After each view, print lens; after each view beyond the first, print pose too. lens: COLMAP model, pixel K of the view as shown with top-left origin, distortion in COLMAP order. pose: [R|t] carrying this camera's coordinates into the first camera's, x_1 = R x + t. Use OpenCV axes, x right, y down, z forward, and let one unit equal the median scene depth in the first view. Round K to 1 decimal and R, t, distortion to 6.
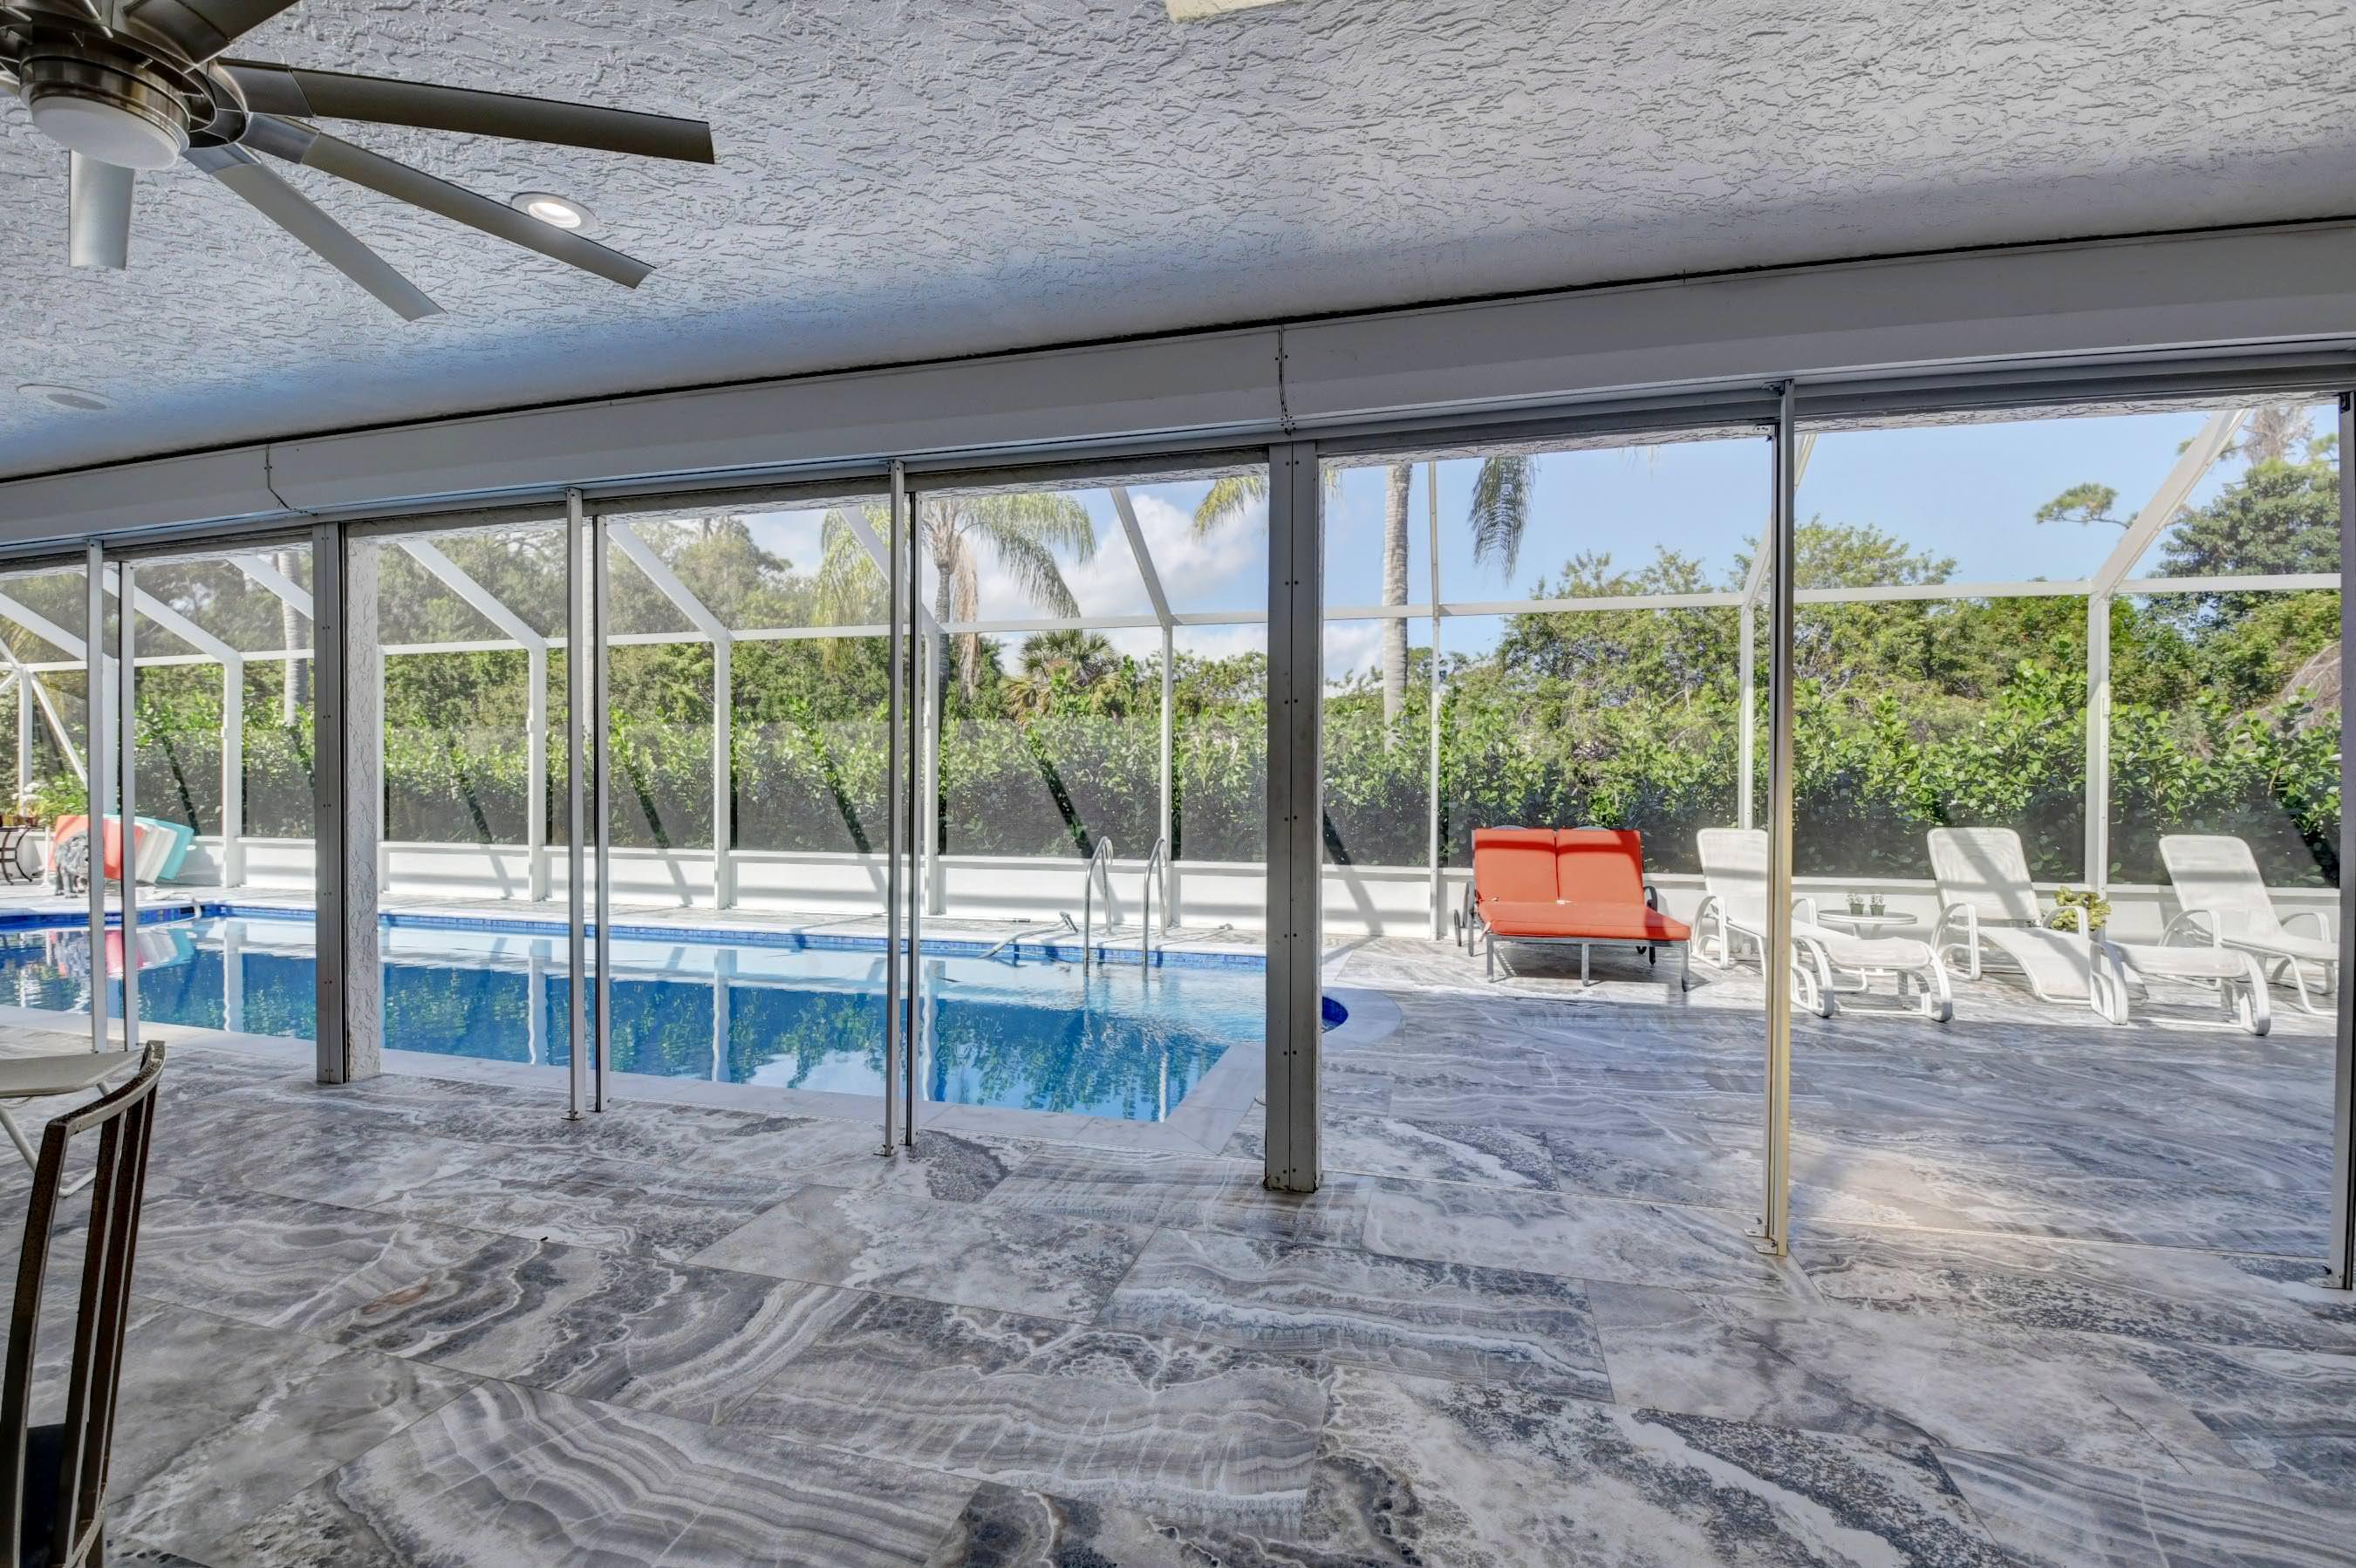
lens RADIAL K [[1045.6, 0, 1178.0], [0, 1045.6, 784.0], [0, 0, 1]] dist [-0.000228, -0.013747]
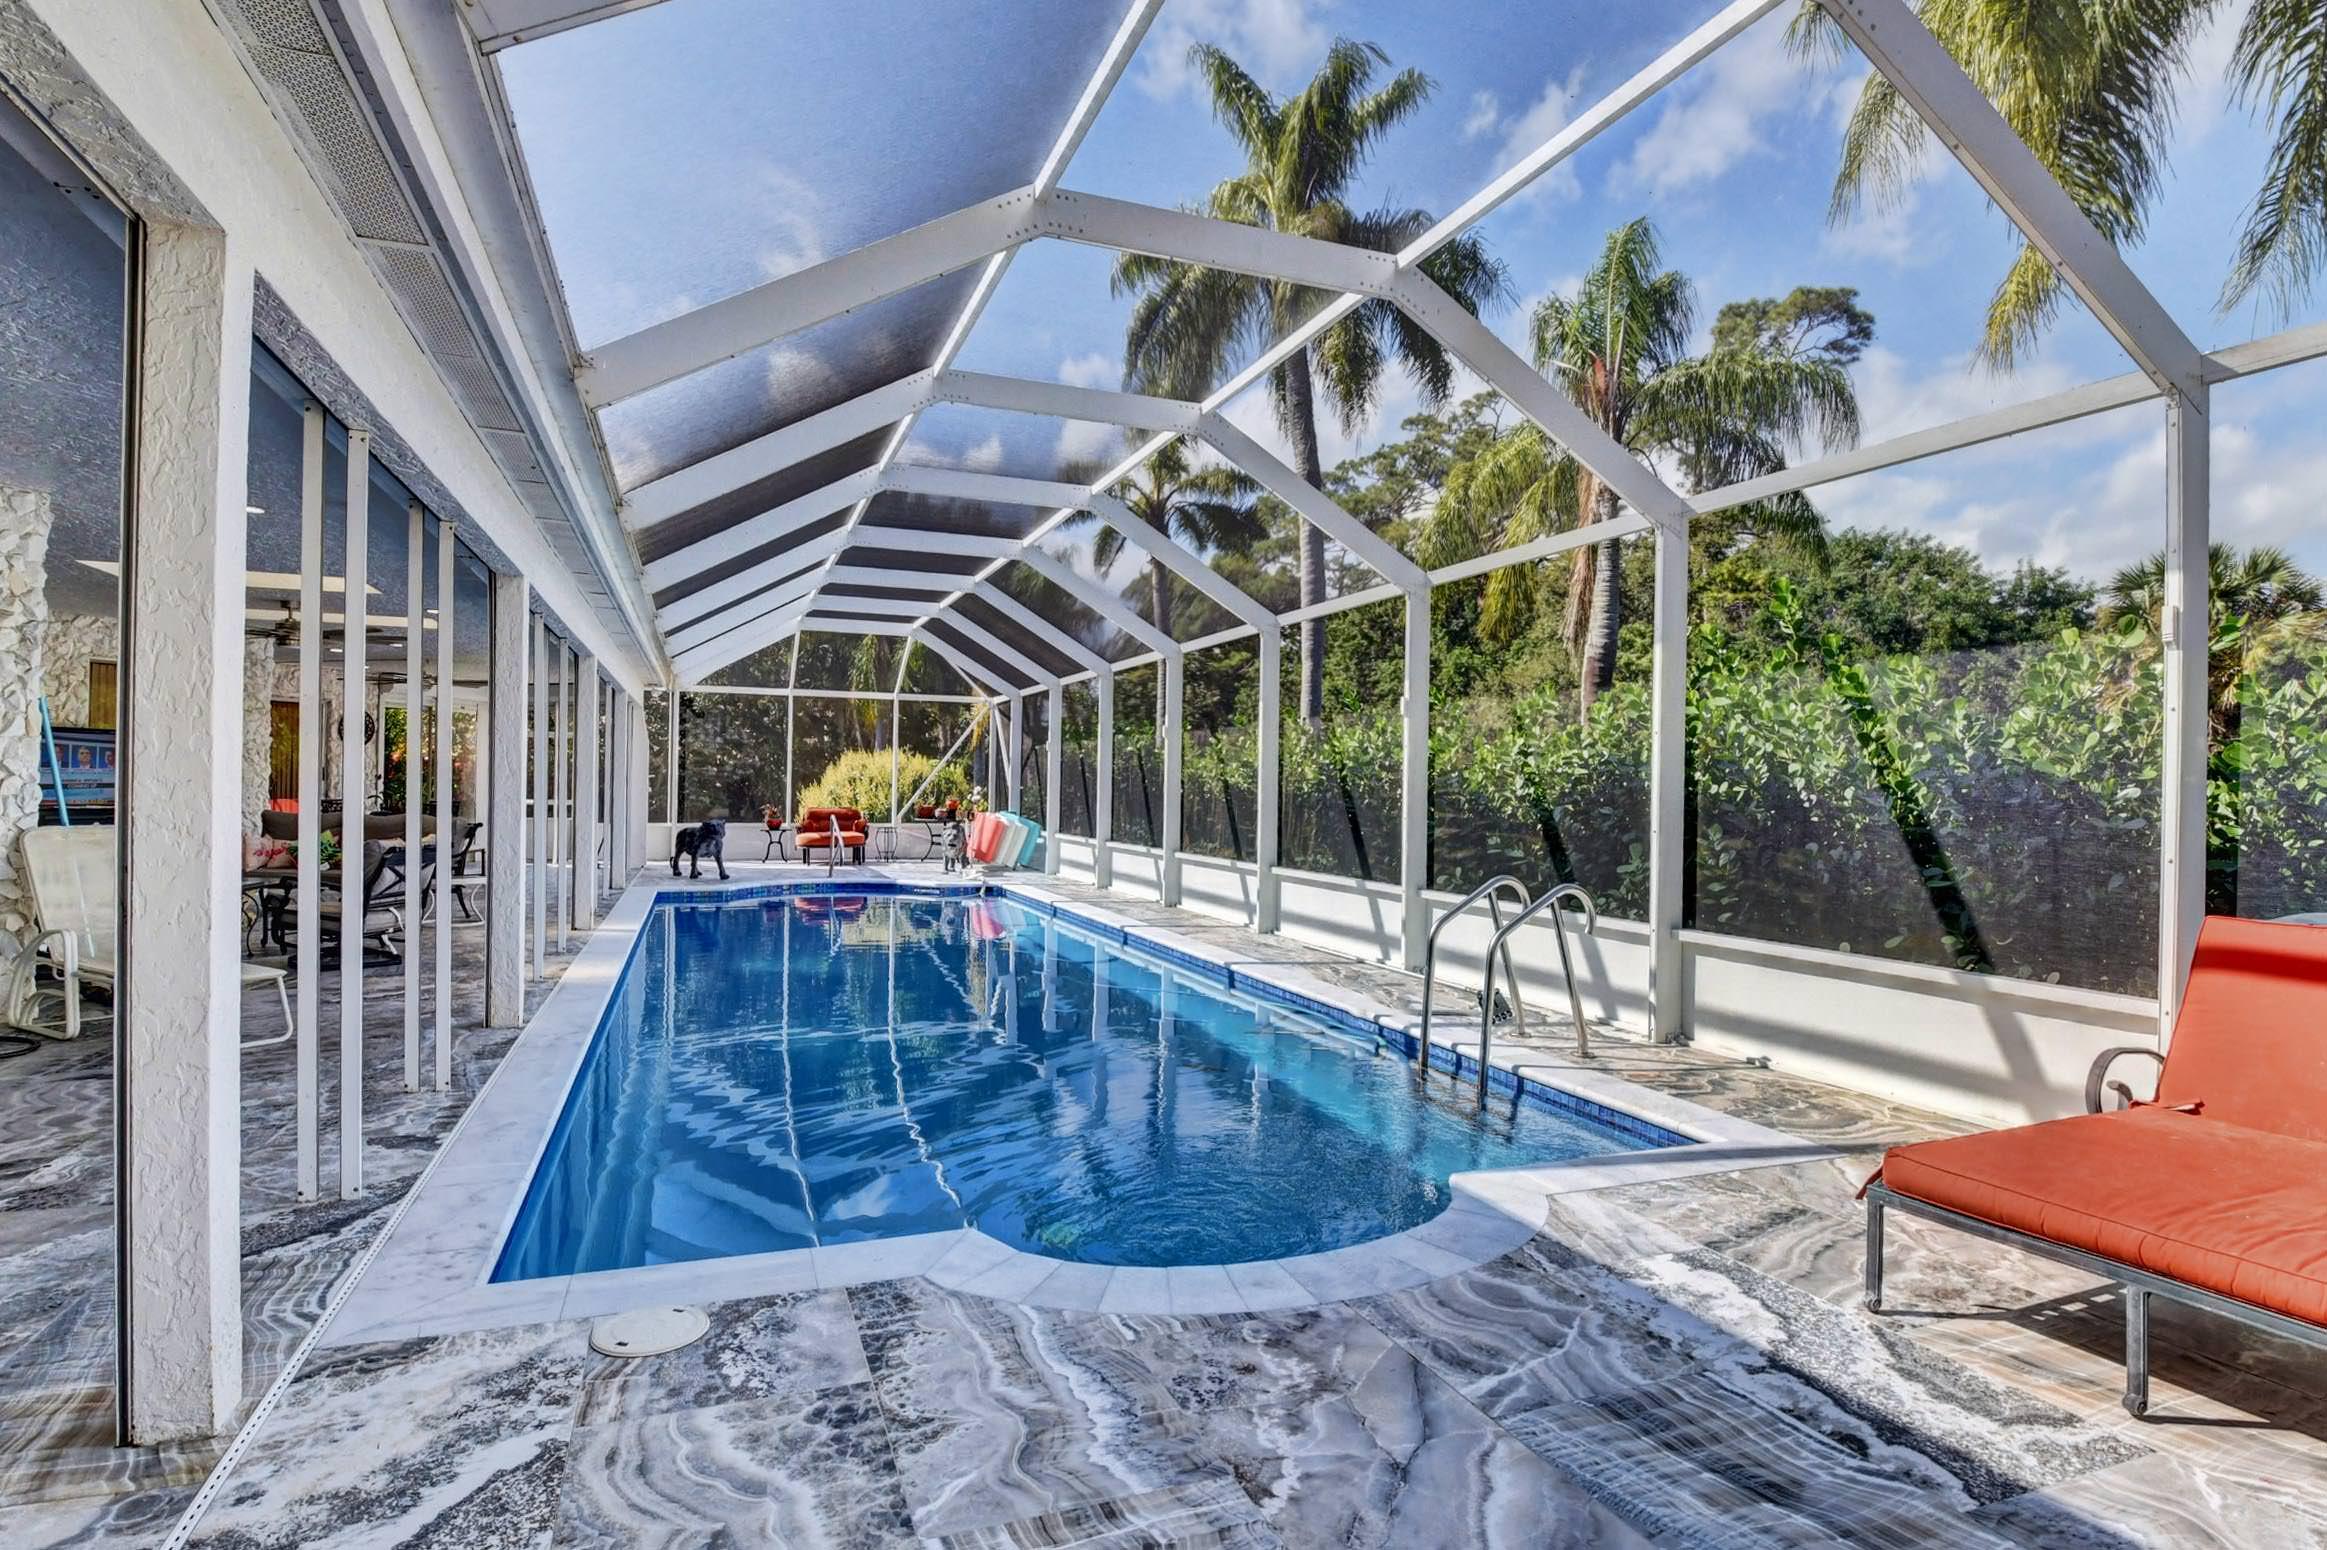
lens RADIAL K [[1191.1, 0, 1163.5], [0, 1191.1, 775.0], [0, 0, 1]] dist [-0.000221, -0.011739]
pose [[0.582644, -0.003103, -0.812722, 0.550019], [-0.012865, 0.999832, -0.013040, 0.000784], [0.812626, 0.018053, 0.582506, 0.578685]]
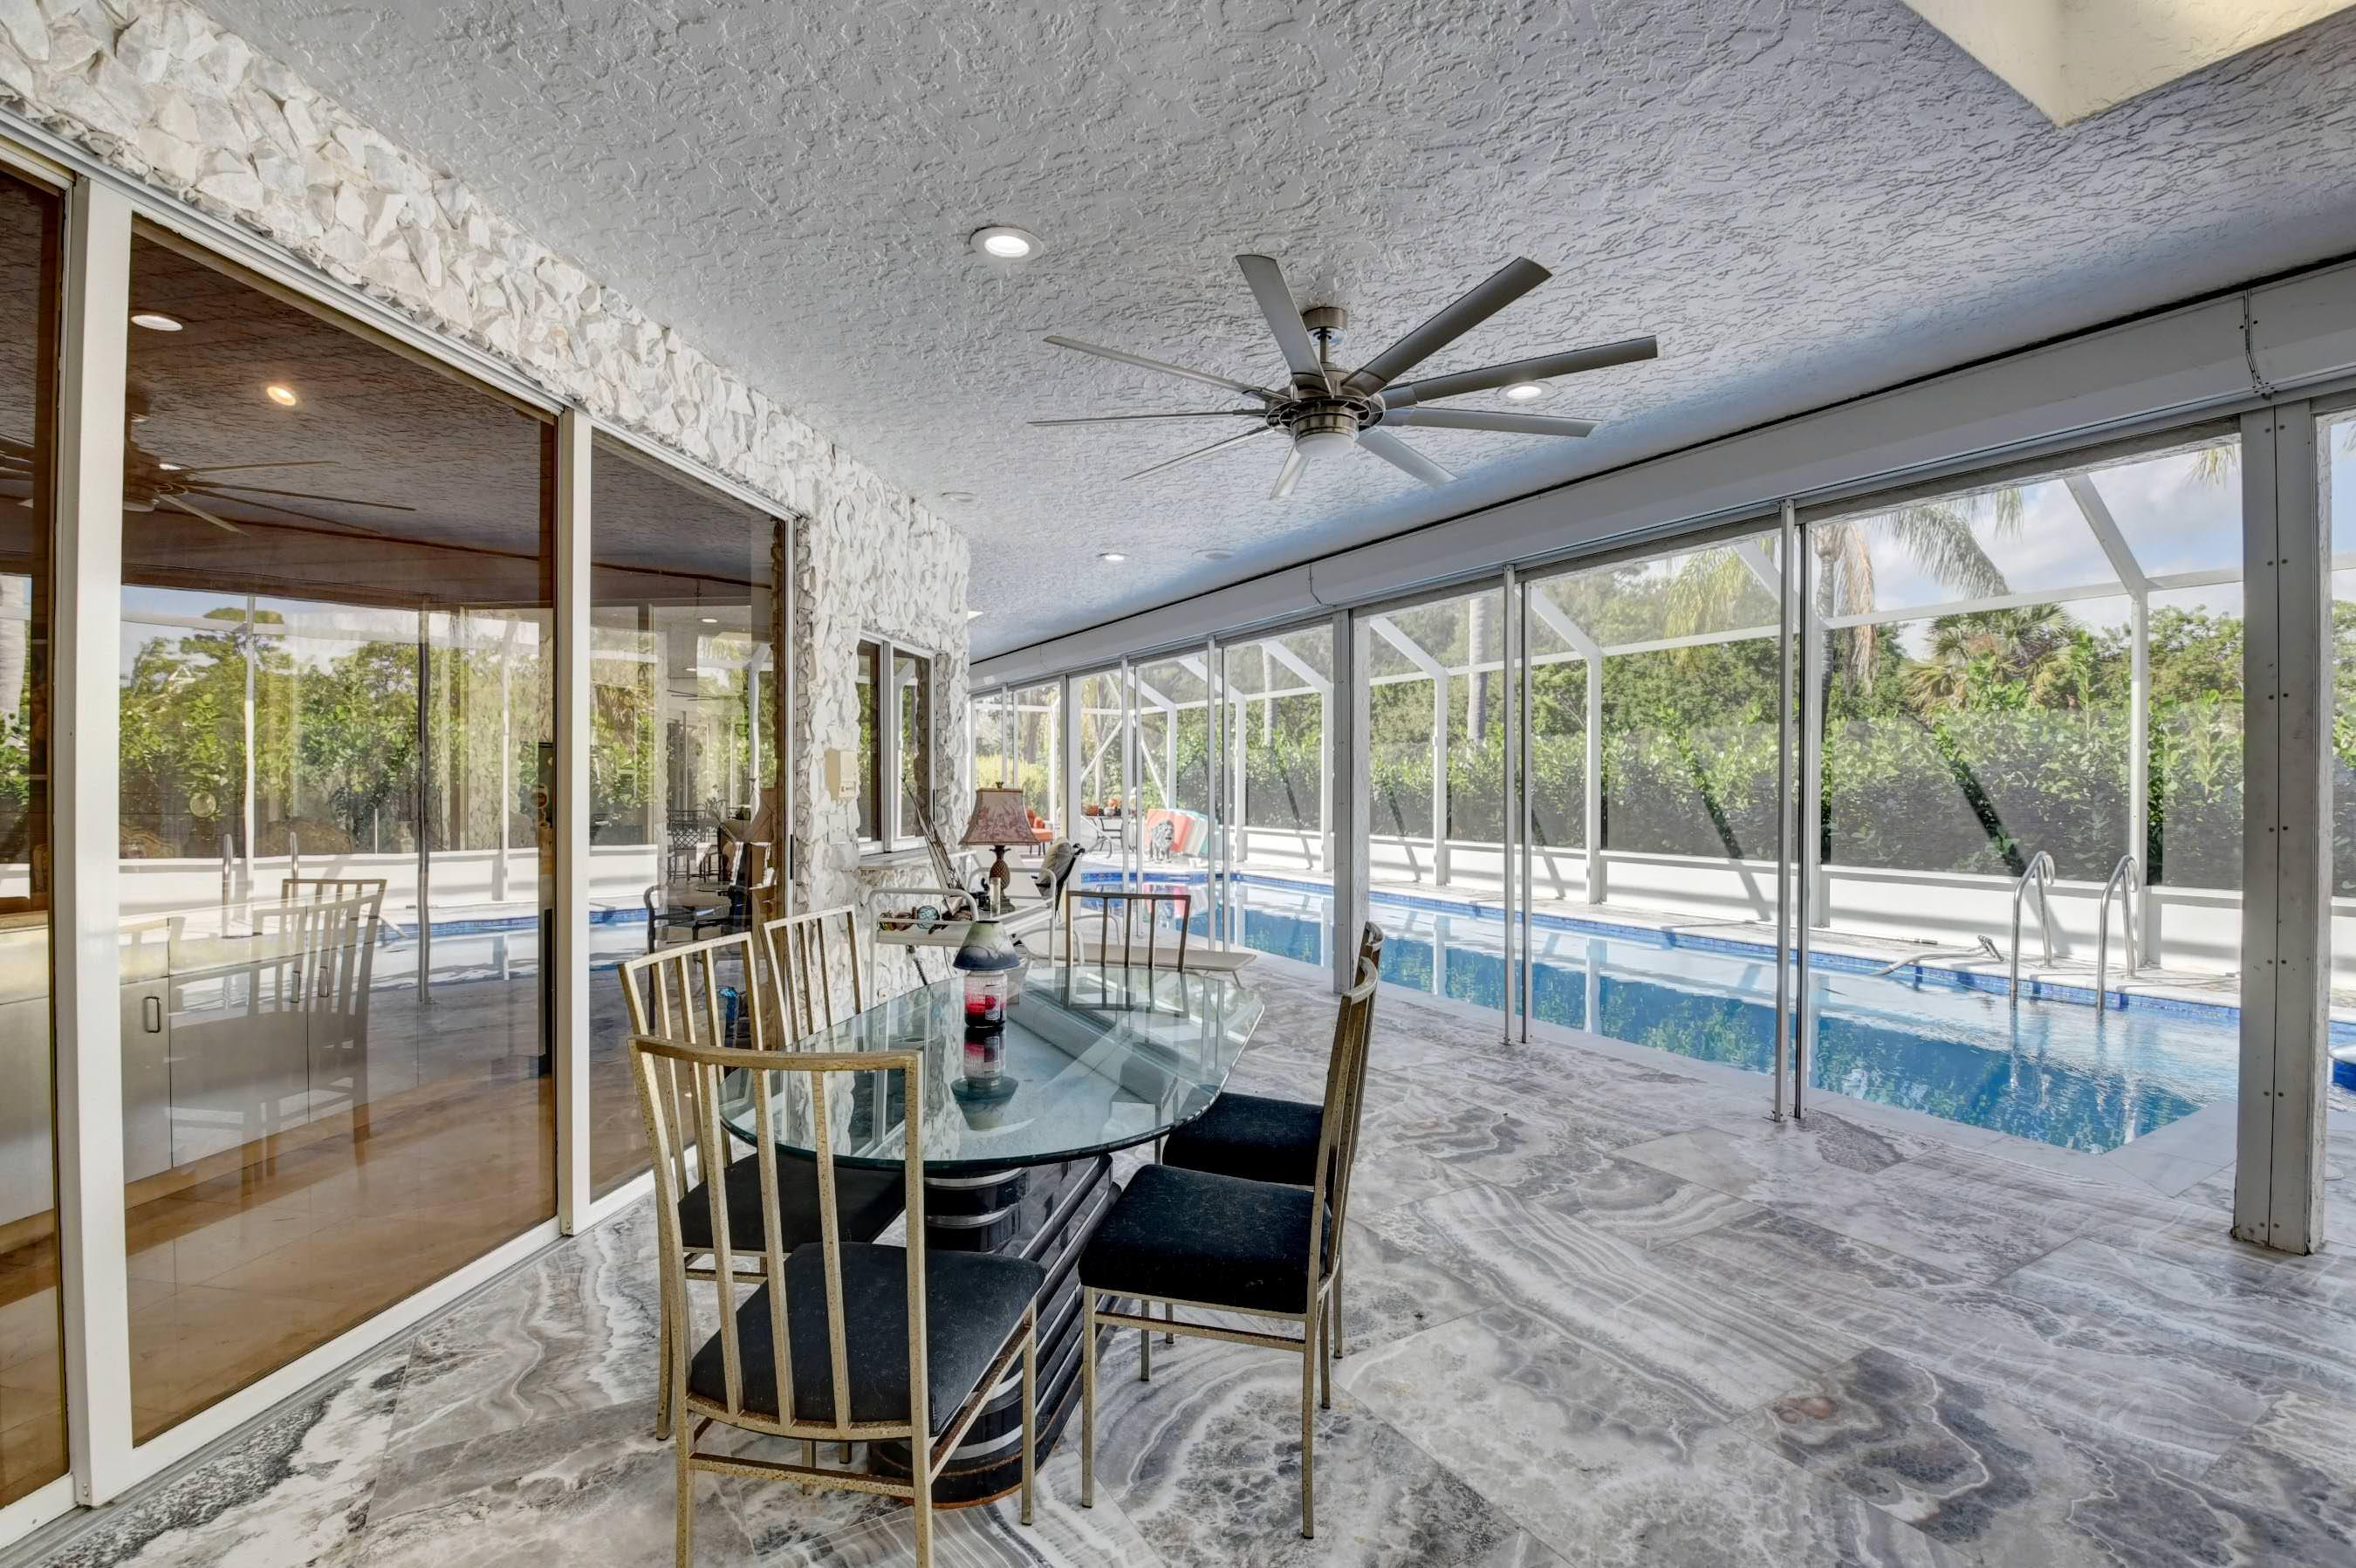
lens RADIAL K [[1034.1, 0, 1120.0], [0, 1034.1, 788.4], [0, 0, 1]] dist [-0.045563, 0.000428]
pose [[0.677587, 0.001121, -0.735442, 0.023222], [-0.001223, 0.999999, 0.000397, -0.000267], [0.735442, 0.000630, 0.677588, -0.144790]]
